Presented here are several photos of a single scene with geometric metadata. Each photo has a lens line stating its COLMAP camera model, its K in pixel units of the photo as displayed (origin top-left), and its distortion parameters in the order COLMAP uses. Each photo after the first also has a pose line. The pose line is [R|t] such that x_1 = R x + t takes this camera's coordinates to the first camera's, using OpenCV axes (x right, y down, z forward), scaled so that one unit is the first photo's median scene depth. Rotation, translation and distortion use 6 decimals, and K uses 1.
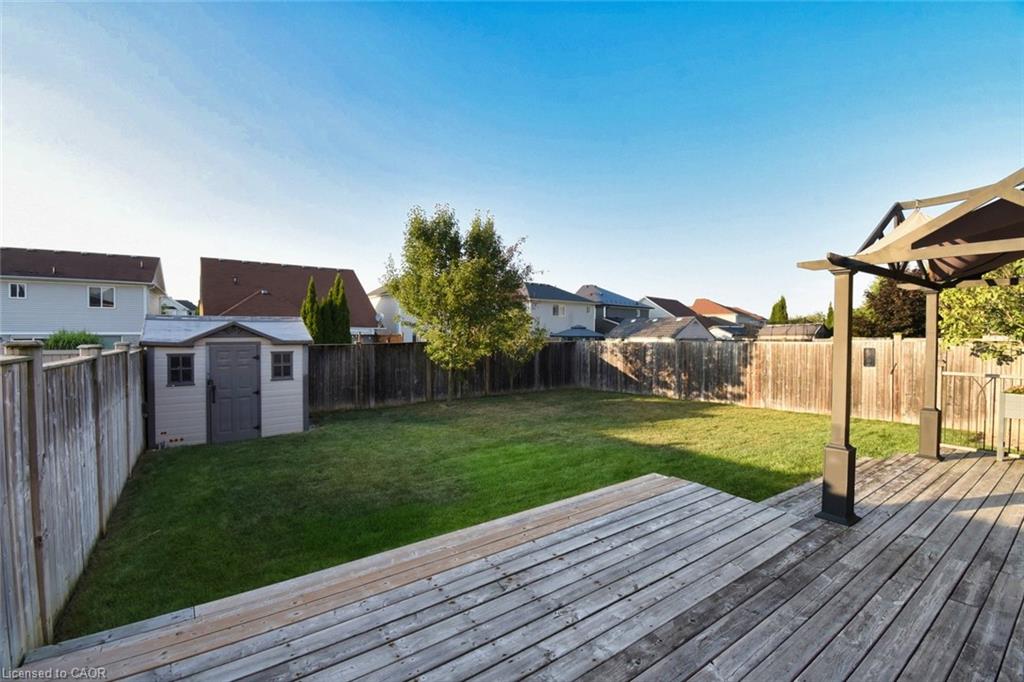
lens RADIAL K [[450.8, 0, 507.4], [0, 450.8, 342.2], [0, 0, 1]] dist [0.016812, -0.023763]
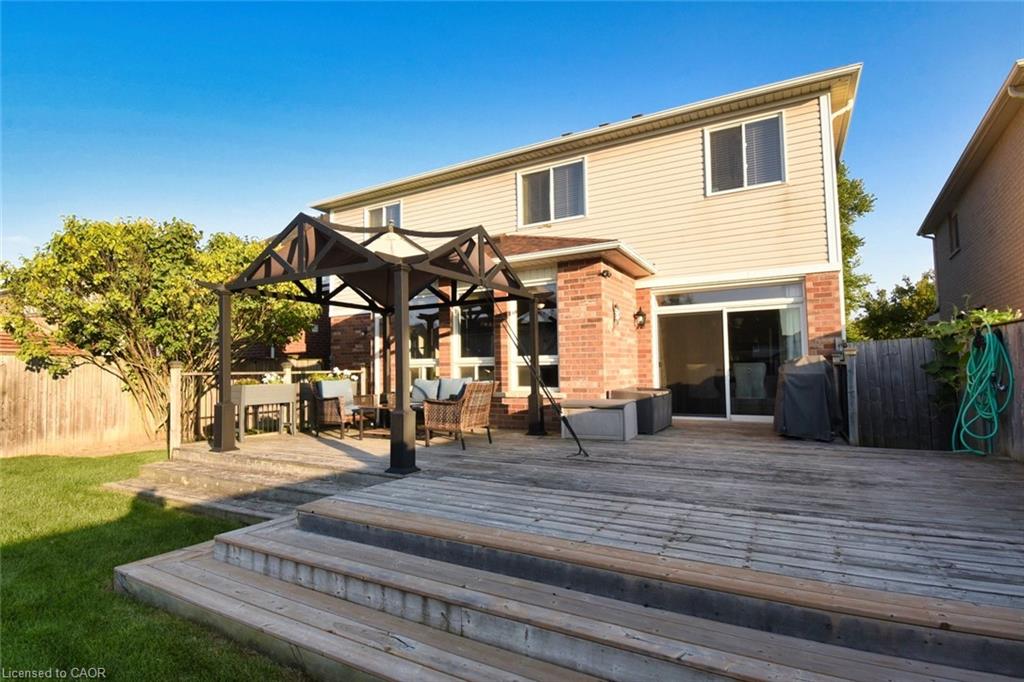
lens RADIAL K [[500.1, 0, 507.8], [0, 500.1, 340.7], [0, 0, 1]] dist [0.022079, -0.029587]
pose [[-0.417669, 0.055743, 0.906888, -0.170713], [0.031420, 0.998405, -0.046897, 0.031464], [-0.908056, 0.008907, -0.418755, 0.362558]]
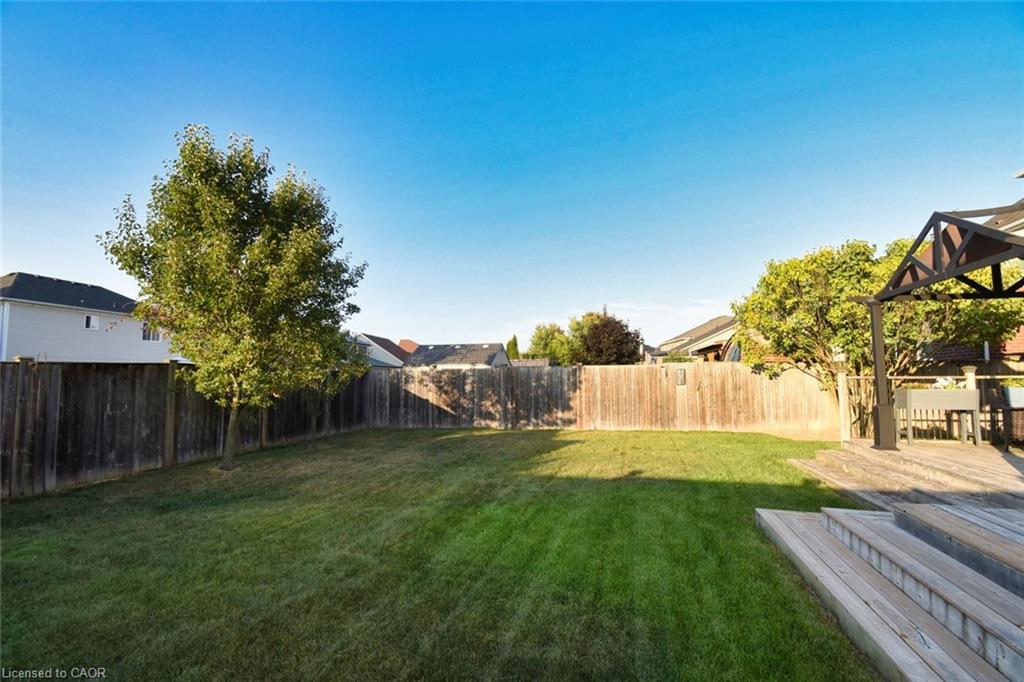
lens RADIAL K [[450.8, 0, 507.4], [0, 450.8, 342.2], [0, 0, 1]] dist [0.016812, -0.023763]
pose [[0.779251, 0.045531, 0.625055, -0.214450], [0.013725, 0.995878, -0.089653, 0.031809], [-0.626561, 0.078441, 0.775415, 0.283796]]
